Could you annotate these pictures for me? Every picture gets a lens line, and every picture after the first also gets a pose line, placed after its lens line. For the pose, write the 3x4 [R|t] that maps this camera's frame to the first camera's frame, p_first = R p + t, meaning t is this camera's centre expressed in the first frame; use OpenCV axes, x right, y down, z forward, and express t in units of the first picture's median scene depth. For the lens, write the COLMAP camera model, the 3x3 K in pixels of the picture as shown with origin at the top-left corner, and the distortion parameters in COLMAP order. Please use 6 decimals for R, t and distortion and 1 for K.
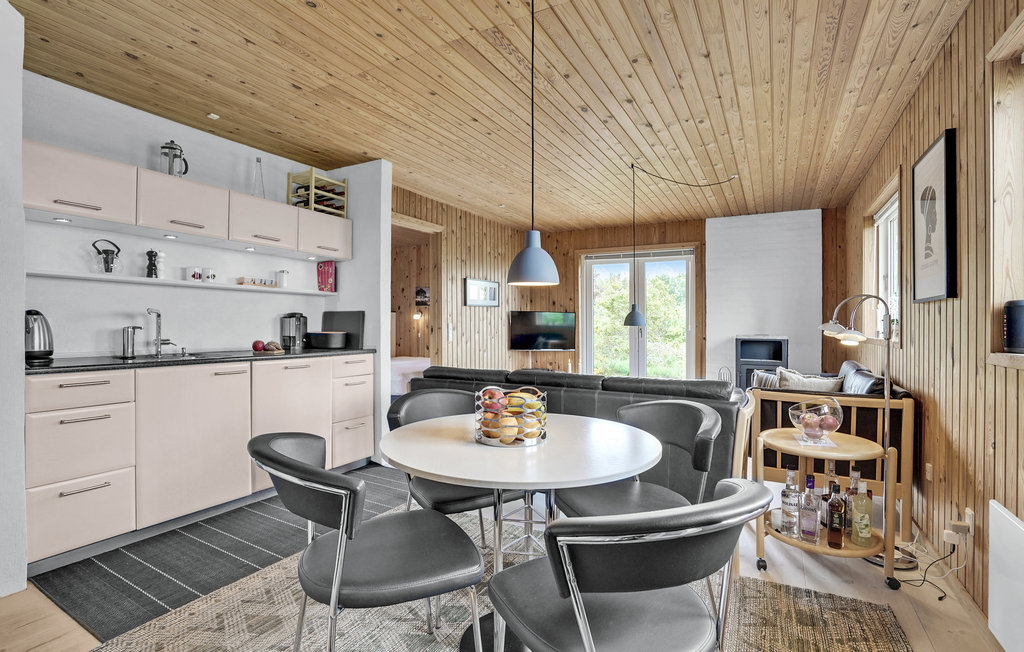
lens RADIAL K [[488.3, 0, 514.2], [0, 488.3, 325.2], [0, 0, 1]] dist [-0.053031, 0.016971]
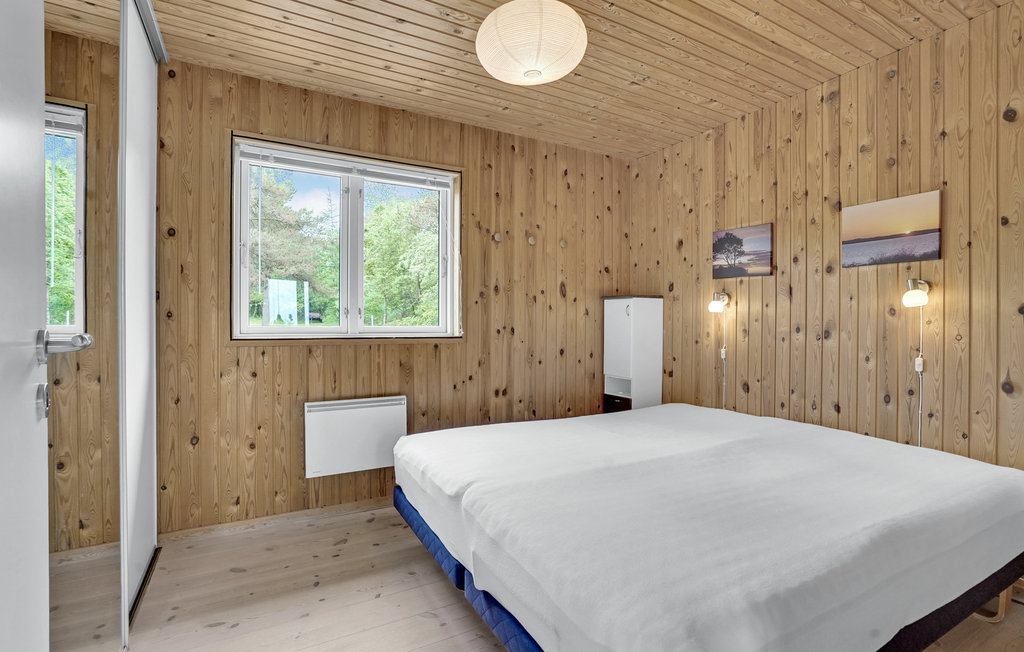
lens RADIAL K [[488.3, 0, 511.2], [0, 488.3, 327.3], [0, 0, 1]] dist [-0.053031, 0.016971]
pose [[0.845273, 0.004736, -0.534314, -0.131300], [-0.004816, 0.999988, 0.001245, -0.000453], [0.534313, 0.001521, 0.845285, 0.583488]]
